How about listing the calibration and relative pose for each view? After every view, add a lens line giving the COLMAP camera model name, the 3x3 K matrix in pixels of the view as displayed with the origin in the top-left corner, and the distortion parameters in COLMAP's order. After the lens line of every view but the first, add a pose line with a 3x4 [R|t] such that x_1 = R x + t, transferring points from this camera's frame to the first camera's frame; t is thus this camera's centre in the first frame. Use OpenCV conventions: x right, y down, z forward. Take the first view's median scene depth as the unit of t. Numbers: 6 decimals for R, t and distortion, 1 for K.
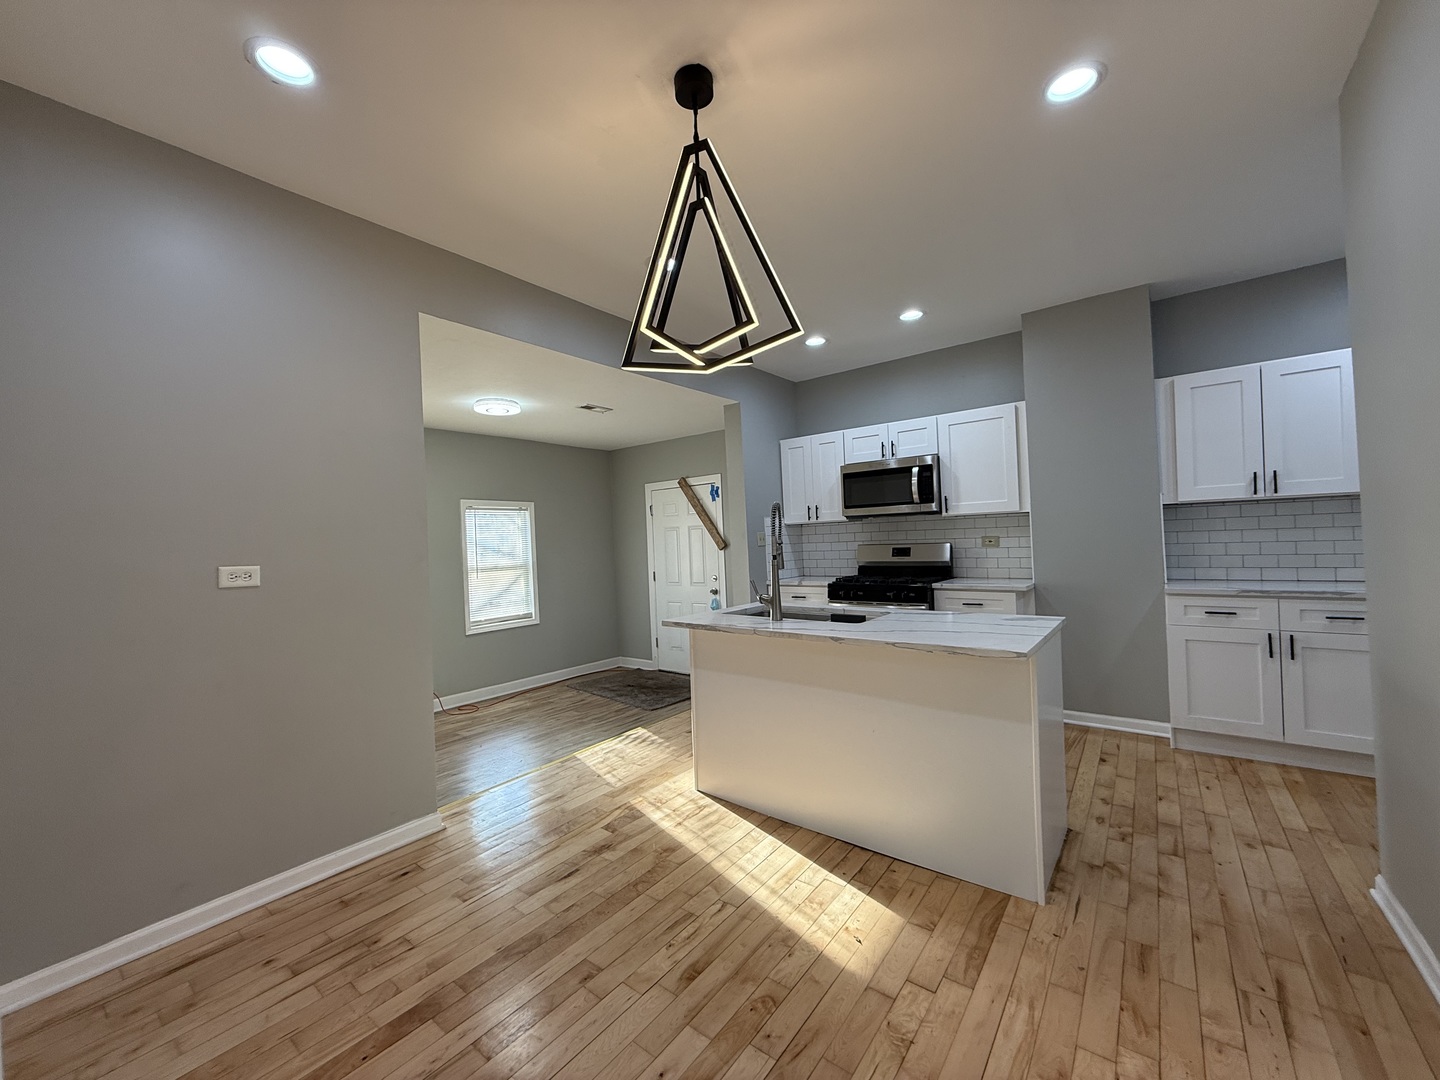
lens RADIAL K [[570.8, 0, 719.8], [0, 570.8, 539.3], [0, 0, 1]] dist [0.001486, 0.000399]
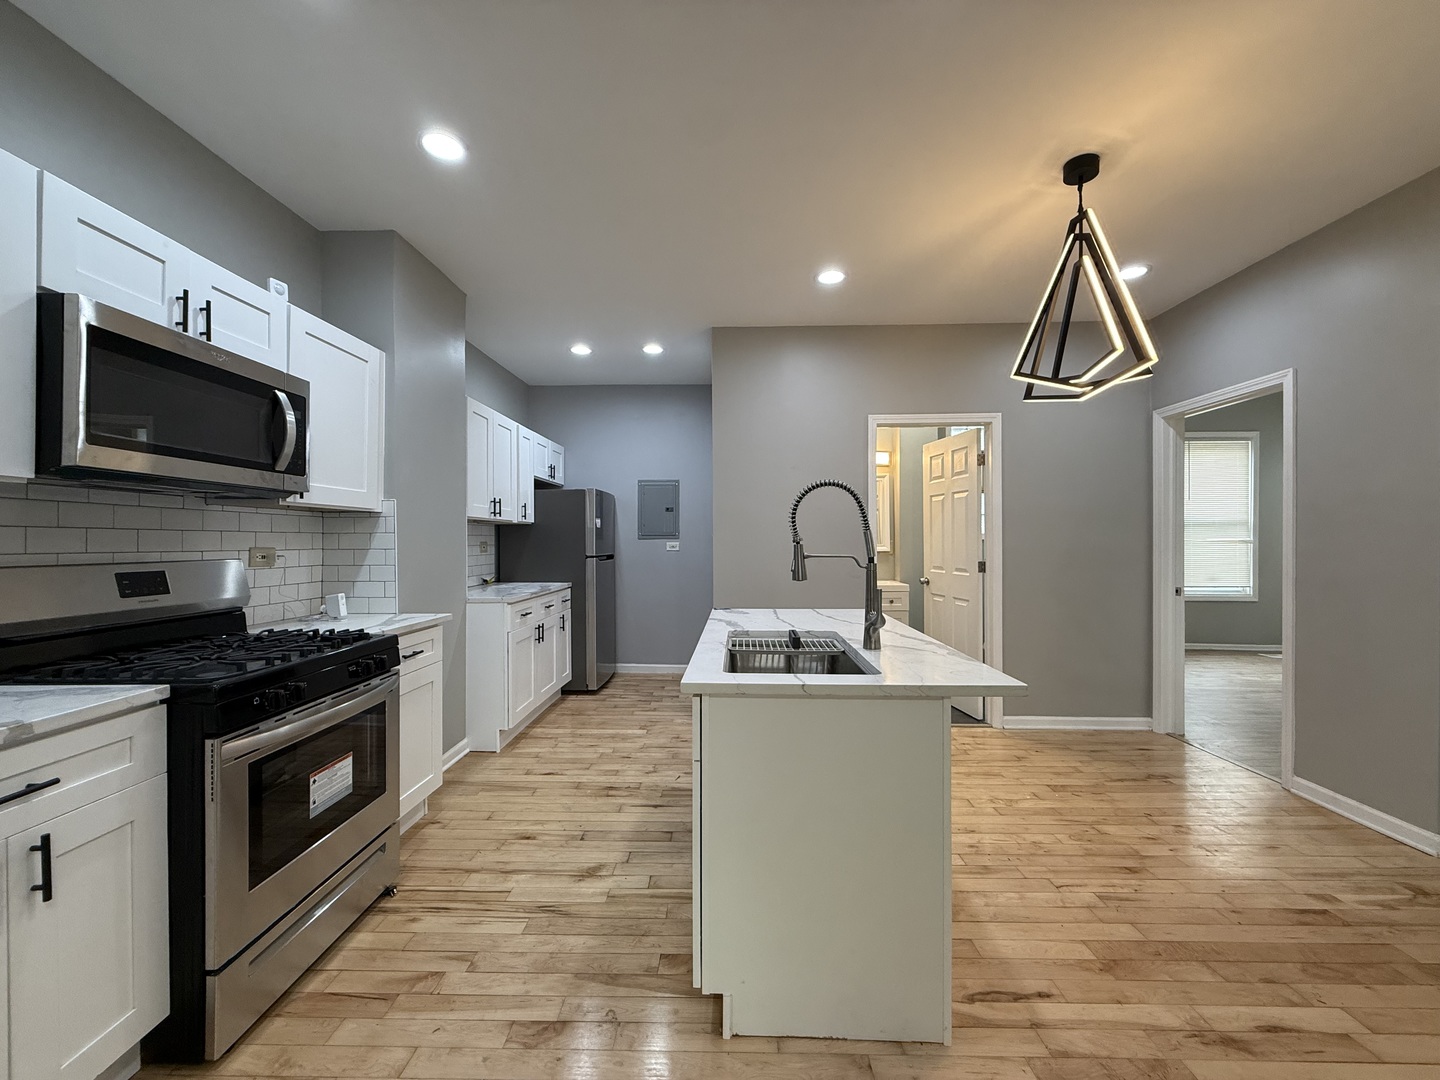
lens RADIAL K [[570.8, 0, 713.8], [0, 570.8, 542.6], [0, 0, 1]] dist [0.001486, 0.000399]
pose [[-0.584286, 0.032545, 0.810895, -0.227642], [0.020846, 0.999468, -0.025093, 0.012939], [-0.811280, 0.002242, -0.584653, 0.991447]]
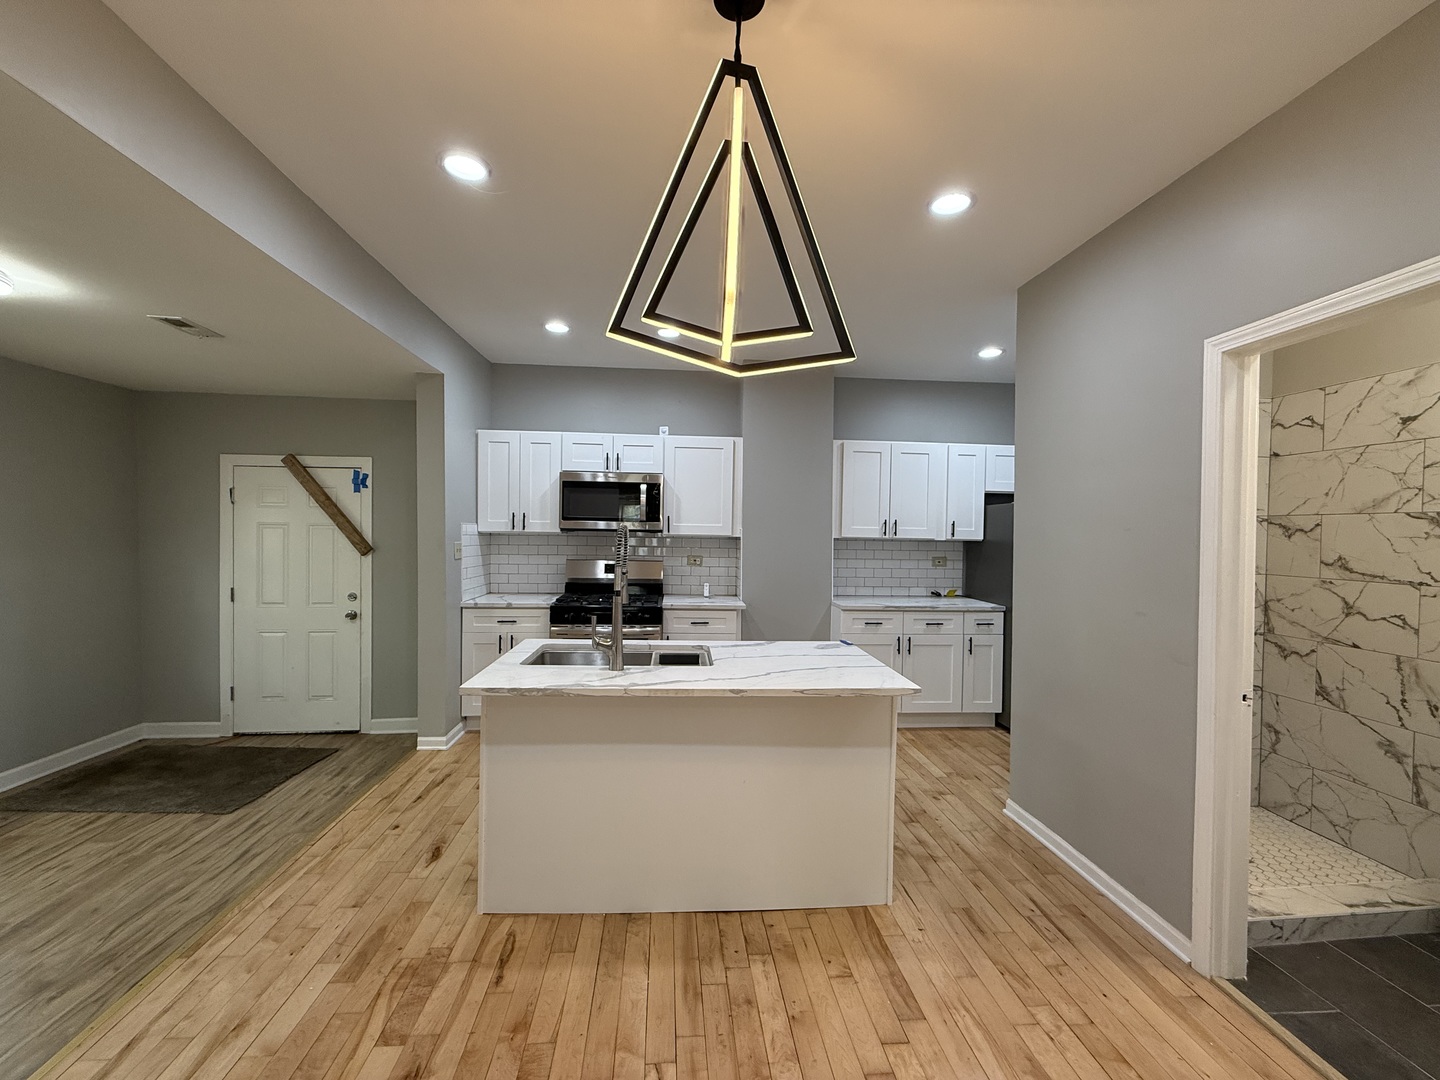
lens RADIAL K [[570.8, 0, 718.8], [0, 570.8, 540.0], [0, 0, 1]] dist [0.001486, 0.000399]
pose [[0.736730, 0.039275, 0.675046, -0.221092], [-0.044735, 0.998956, -0.009297, -0.027352], [-0.674706, -0.023349, 0.737717, 0.186544]]
